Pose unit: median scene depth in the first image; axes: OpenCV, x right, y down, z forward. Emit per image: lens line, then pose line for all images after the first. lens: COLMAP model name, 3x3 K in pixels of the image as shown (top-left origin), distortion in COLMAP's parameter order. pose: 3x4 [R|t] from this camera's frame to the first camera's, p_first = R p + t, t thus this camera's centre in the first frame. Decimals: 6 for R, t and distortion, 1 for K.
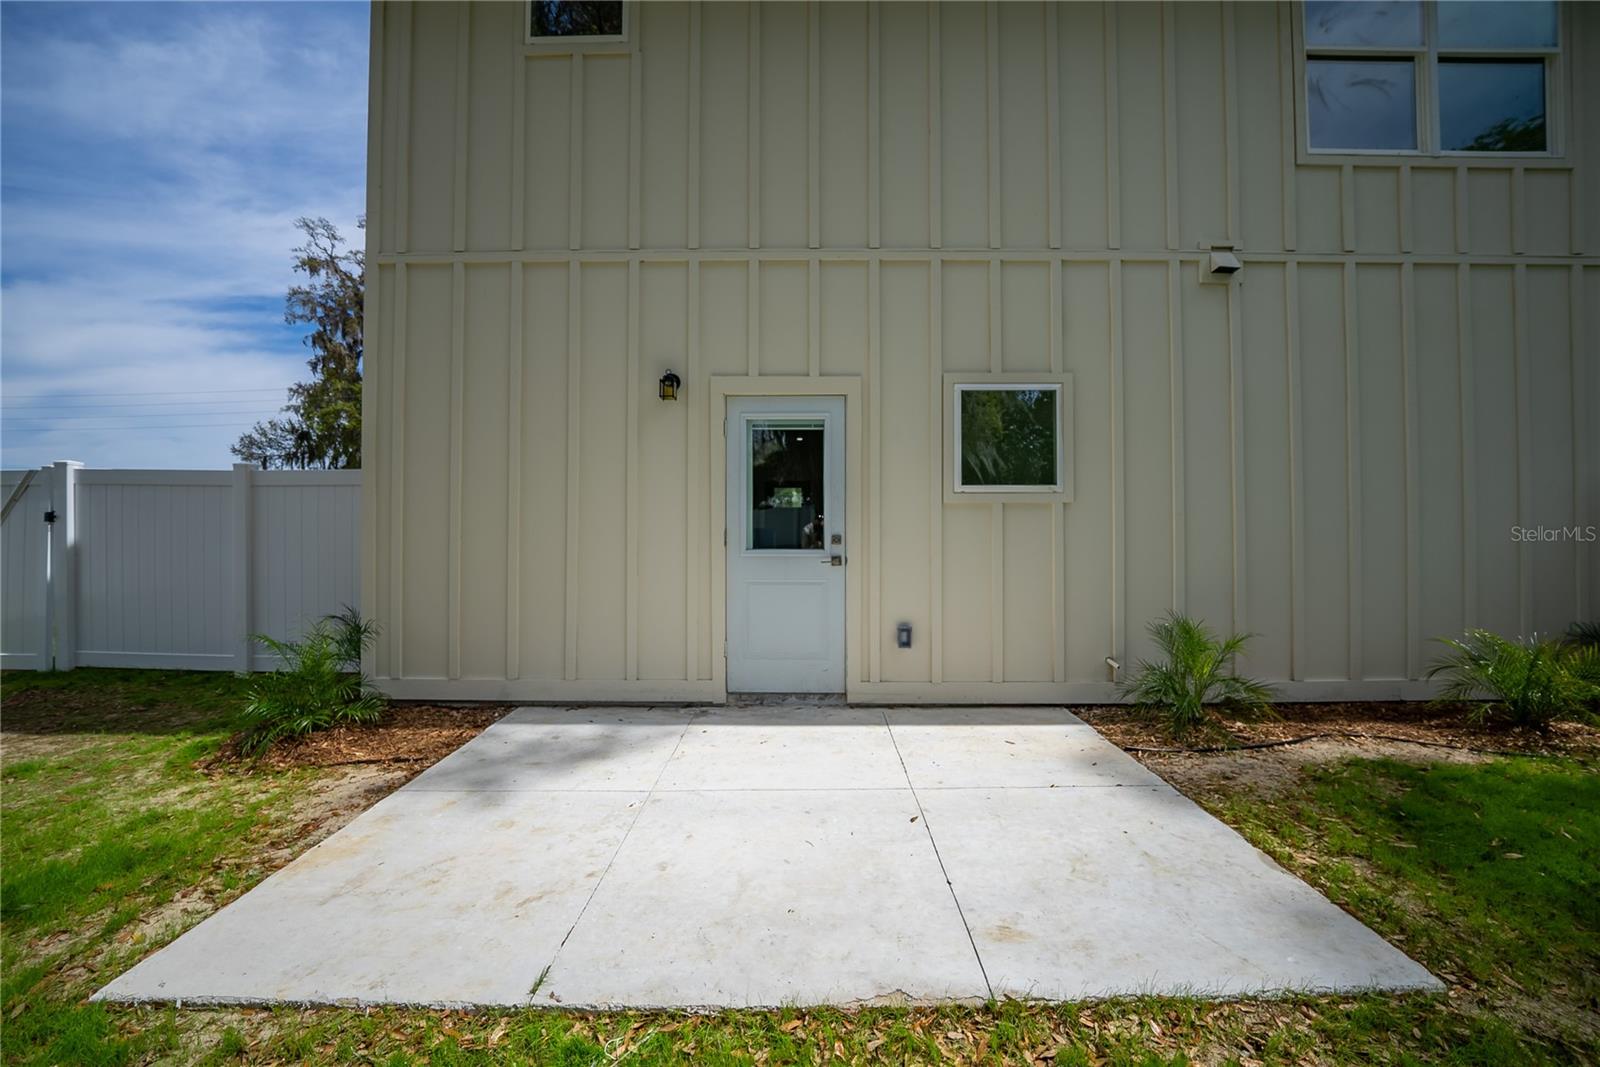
lens RADIAL K [[563.0, 0, 805.6], [0, 563.0, 522.5], [0, 0, 1]] dist [-0.028621, 0.004866]
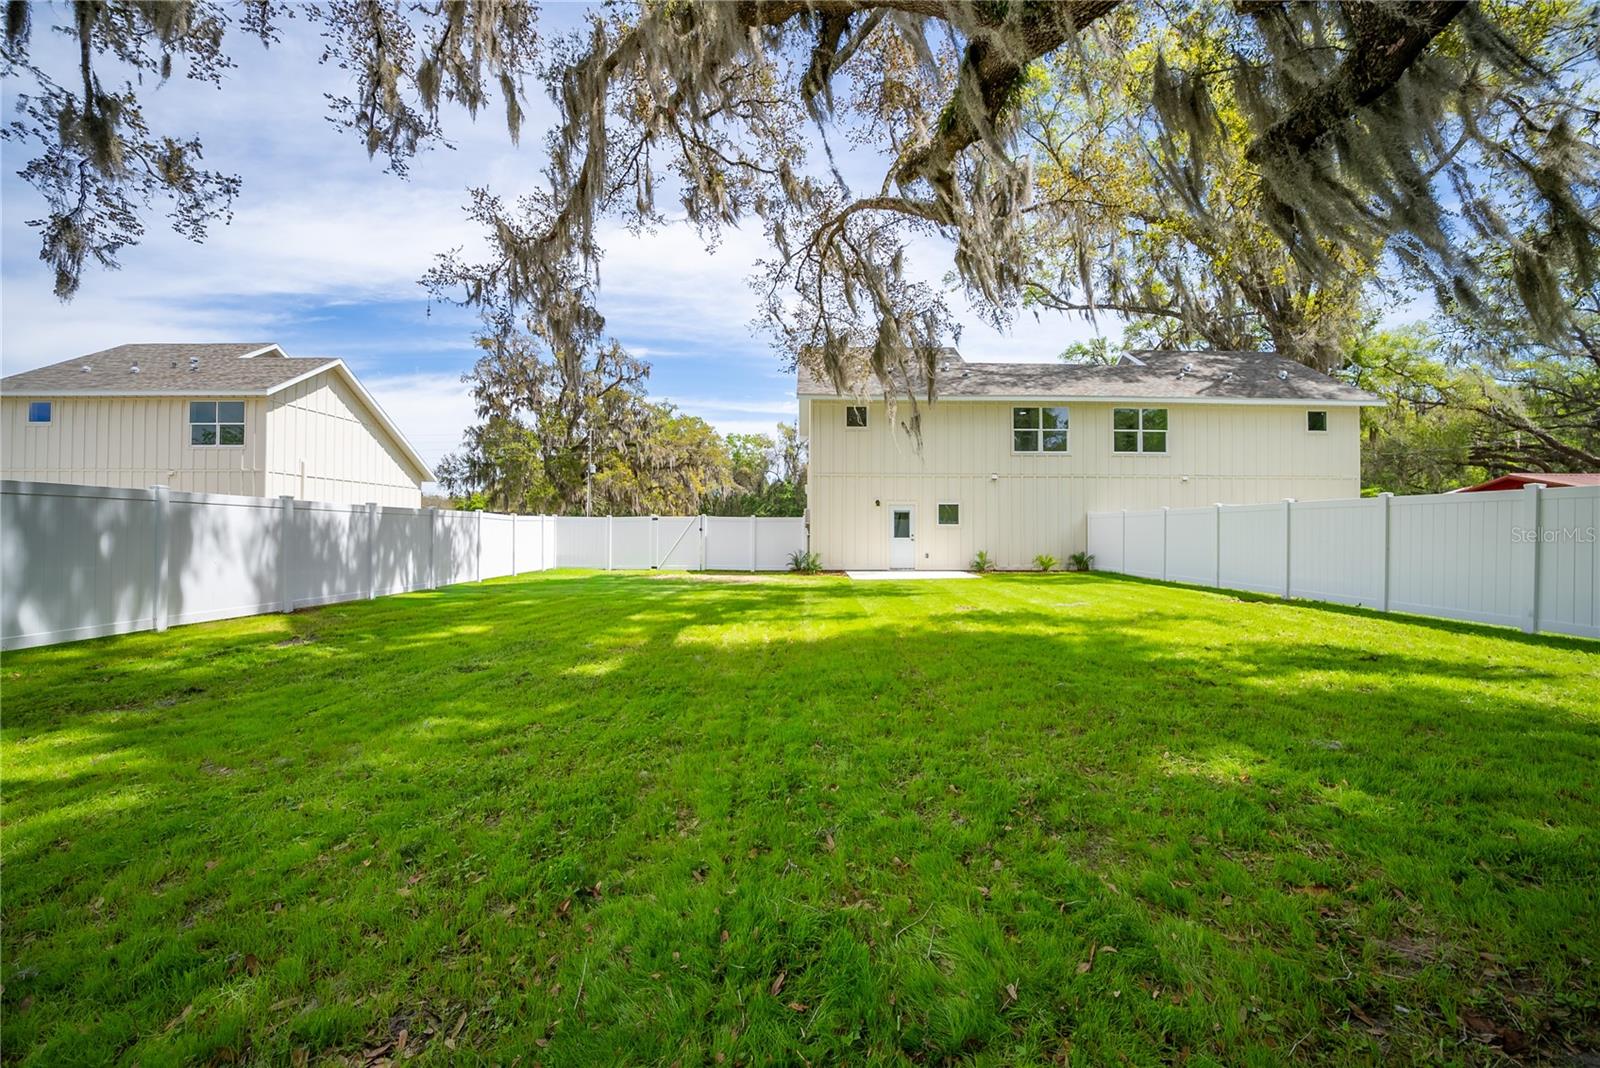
lens RADIAL K [[563.0, 0, 805.6], [0, 563.0, 523.0], [0, 0, 1]] dist [-0.028621, 0.004866]
pose [[0.999646, 0.000247, 0.026599, -0.114988], [-0.000278, 0.999999, 0.001182, -0.009905], [-0.026599, -0.001189, 0.999645, -0.438847]]
